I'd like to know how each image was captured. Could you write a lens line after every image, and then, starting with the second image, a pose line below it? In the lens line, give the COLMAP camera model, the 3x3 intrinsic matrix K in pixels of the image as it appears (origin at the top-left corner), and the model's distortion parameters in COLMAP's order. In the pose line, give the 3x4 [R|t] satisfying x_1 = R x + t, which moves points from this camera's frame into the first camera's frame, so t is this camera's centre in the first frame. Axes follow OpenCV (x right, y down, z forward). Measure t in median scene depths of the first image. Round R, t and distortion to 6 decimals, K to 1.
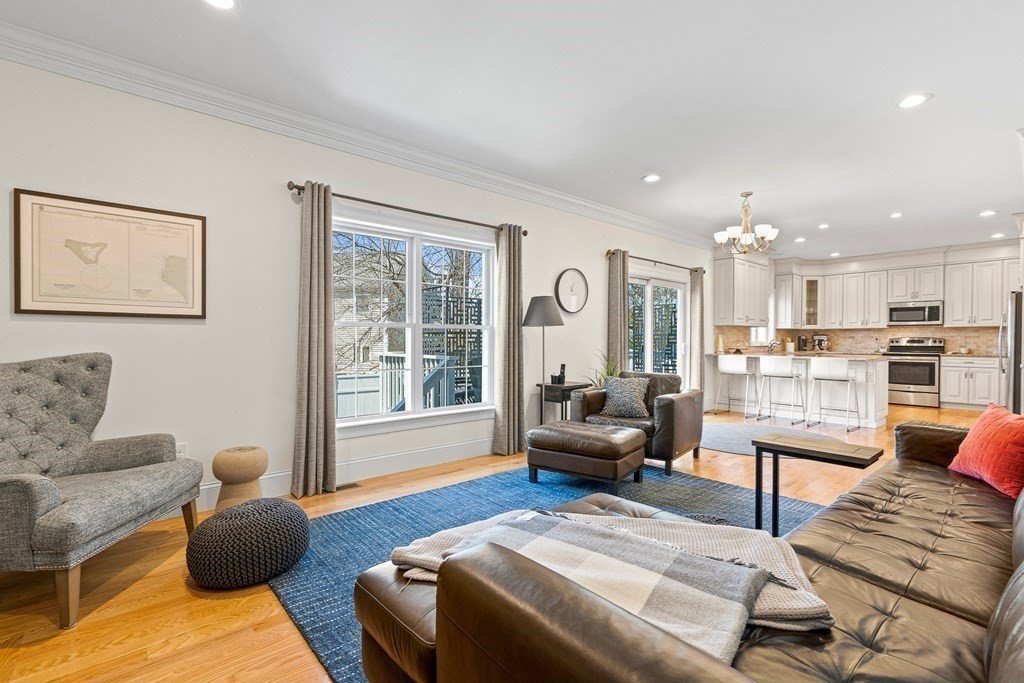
lens RADIAL K [[463.7, 0, 512.3], [0, 463.7, 345.0], [0, 0, 1]] dist [-0.003185, 0.000376]
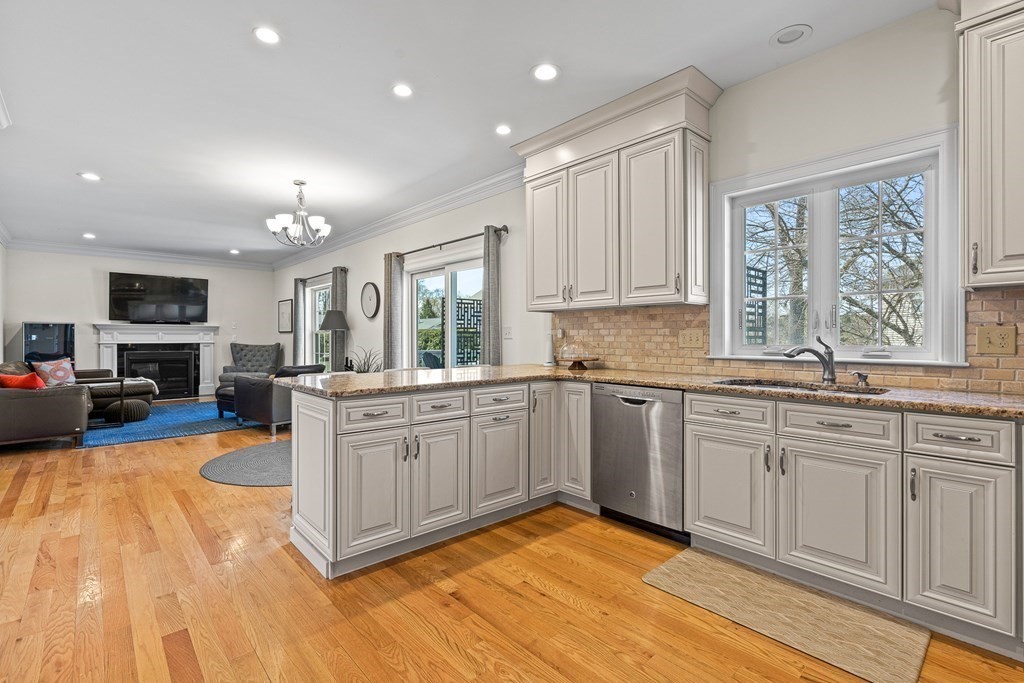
lens RADIAL K [[463.7, 0, 510.3], [0, 463.7, 338.4], [0, 0, 1]] dist [-0.003185, 0.000376]
pose [[0.022634, -0.000153, -0.999744, 0.871472], [-0.011037, 0.999939, -0.000403, -0.010677], [0.999683, 0.011043, 0.022631, 0.845841]]
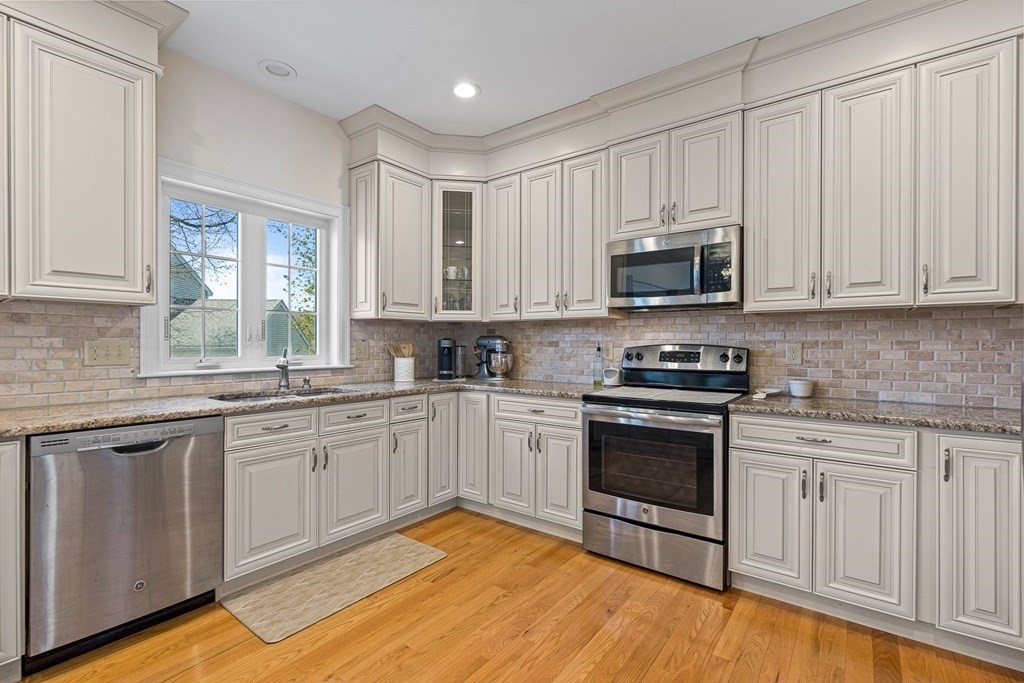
lens RADIAL K [[463.7, 0, 516.8], [0, 463.7, 344.8], [0, 0, 1]] dist [-0.003185, 0.000376]
pose [[0.976415, -0.000989, 0.215899, 0.676831], [0.002498, 0.999974, -0.006718, -0.014301], [-0.215887, 0.007099, 0.976393, 0.688352]]
